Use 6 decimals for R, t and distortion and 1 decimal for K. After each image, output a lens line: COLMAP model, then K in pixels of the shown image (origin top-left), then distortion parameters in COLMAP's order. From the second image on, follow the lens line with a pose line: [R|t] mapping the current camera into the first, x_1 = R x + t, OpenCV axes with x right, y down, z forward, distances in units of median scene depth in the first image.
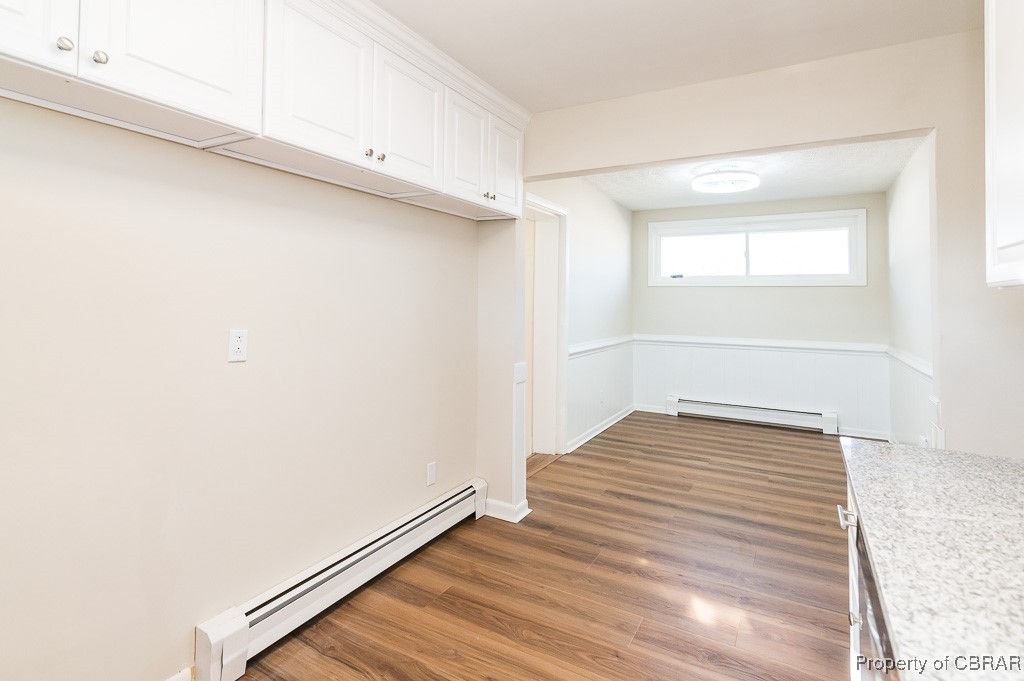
lens RADIAL K [[492.2, 0, 523.1], [0, 492.2, 288.0], [0, 0, 1]] dist [0.011057, 0.000444]
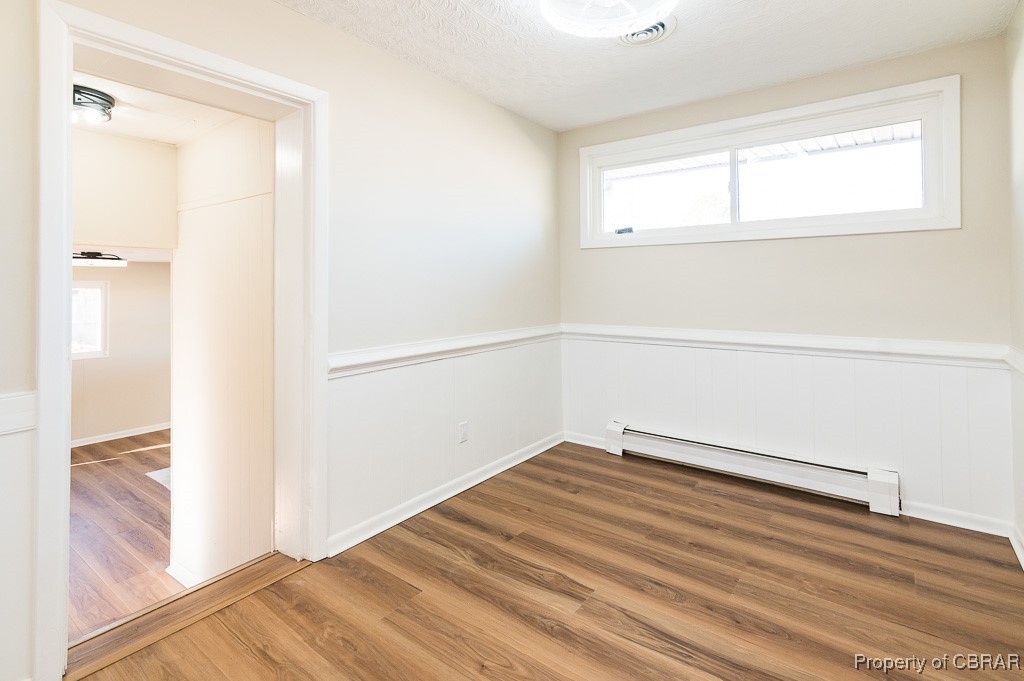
lens RADIAL K [[492.2, 0, 516.0], [0, 492.2, 282.7], [0, 0, 1]] dist [0.011057, 0.000444]
pose [[0.991202, -0.017665, -0.131175, 0.274819], [0.020954, 0.999499, 0.023736, 0.025888], [0.130690, -0.026275, 0.991075, 0.387211]]
